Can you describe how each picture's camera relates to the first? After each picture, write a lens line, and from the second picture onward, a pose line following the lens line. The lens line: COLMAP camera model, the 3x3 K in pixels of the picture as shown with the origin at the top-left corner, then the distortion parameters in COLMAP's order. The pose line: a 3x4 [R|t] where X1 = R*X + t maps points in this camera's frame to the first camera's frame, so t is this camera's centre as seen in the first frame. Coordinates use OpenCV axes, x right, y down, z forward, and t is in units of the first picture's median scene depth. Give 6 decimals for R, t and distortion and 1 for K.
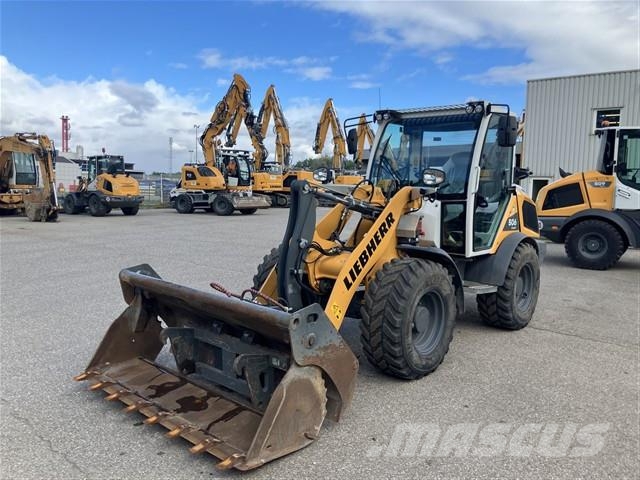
lens RADIAL K [[524.6, 0, 320.7], [0, 524.6, 236.4], [0, 0, 1]] dist [0.048663, -0.055227]
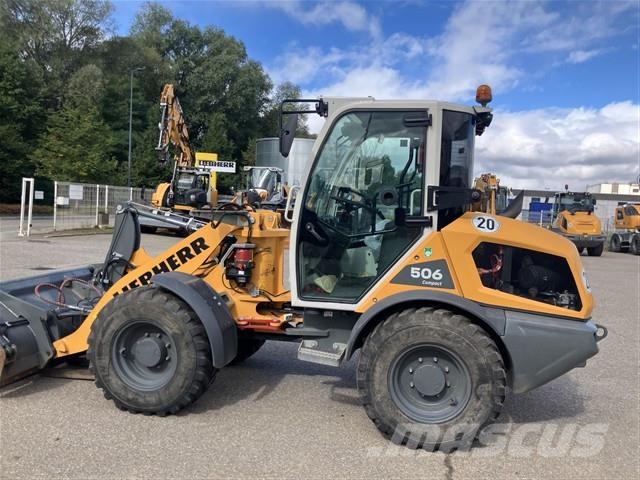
lens RADIAL K [[524.6, 0, 321.7], [0, 524.6, 239.0], [0, 0, 1]] dist [0.048663, -0.055227]
pose [[0.498231, 0.050417, -0.865578, 0.474962], [-0.112216, 0.993661, -0.006715, -0.027799], [0.859752, 0.100478, 0.500730, 0.327821]]
